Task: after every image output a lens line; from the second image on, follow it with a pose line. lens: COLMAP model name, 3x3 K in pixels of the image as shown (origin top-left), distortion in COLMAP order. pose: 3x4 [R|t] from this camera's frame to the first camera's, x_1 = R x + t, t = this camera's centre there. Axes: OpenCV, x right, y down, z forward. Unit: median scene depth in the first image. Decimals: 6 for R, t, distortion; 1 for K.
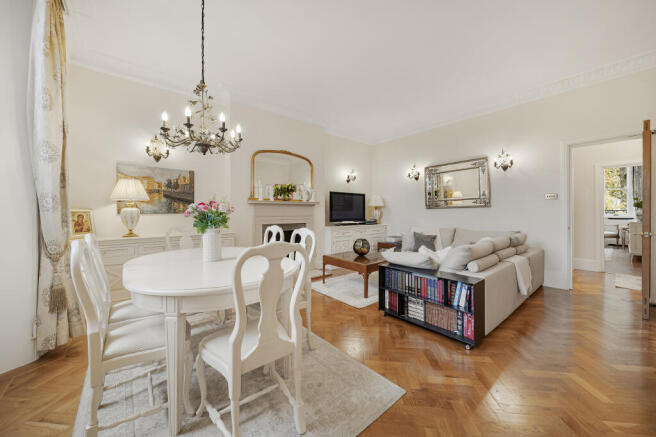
lens RADIAL K [[244.3, 0, 328.0], [0, 244.3, 218.5], [0, 0, 1]] dist [0.000407, 0.000017]
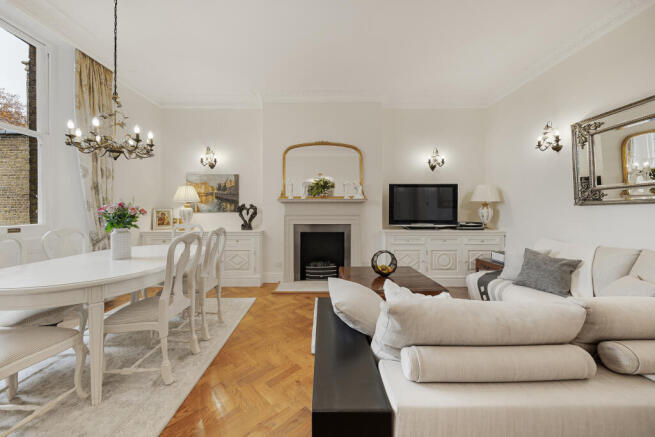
lens RADIAL K [[237.6, 0, 327.5], [0, 237.6, 218.5], [0, 0, 1]] dist [-0.000595, -0.000052]
pose [[0.772230, 0.023831, -0.634897, 0.423567], [-0.016791, 0.999713, 0.017102, -0.015542], [0.635122, -0.002546, 0.772408, 0.380089]]
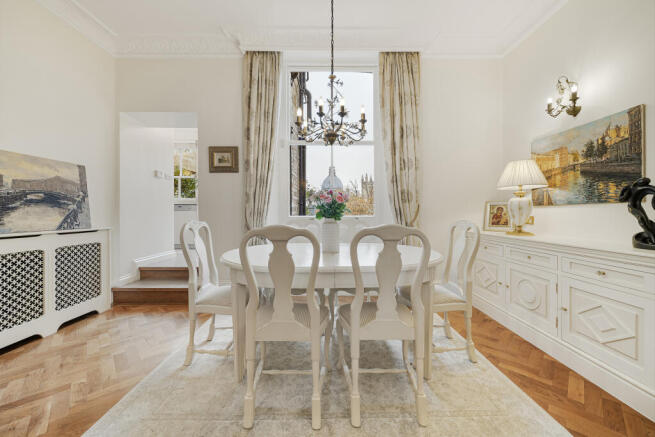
lens RADIAL K [[250.2, 0, 329.5], [0, 250.2, 210.3], [0, 0, 1]] dist [-0.000667, -0.000035]
pose [[-0.630741, -0.000202, -0.775994, 0.138583], [-0.009888, 0.999921, 0.007776, -0.003135], [0.775931, 0.012577, -0.630693, 0.775615]]
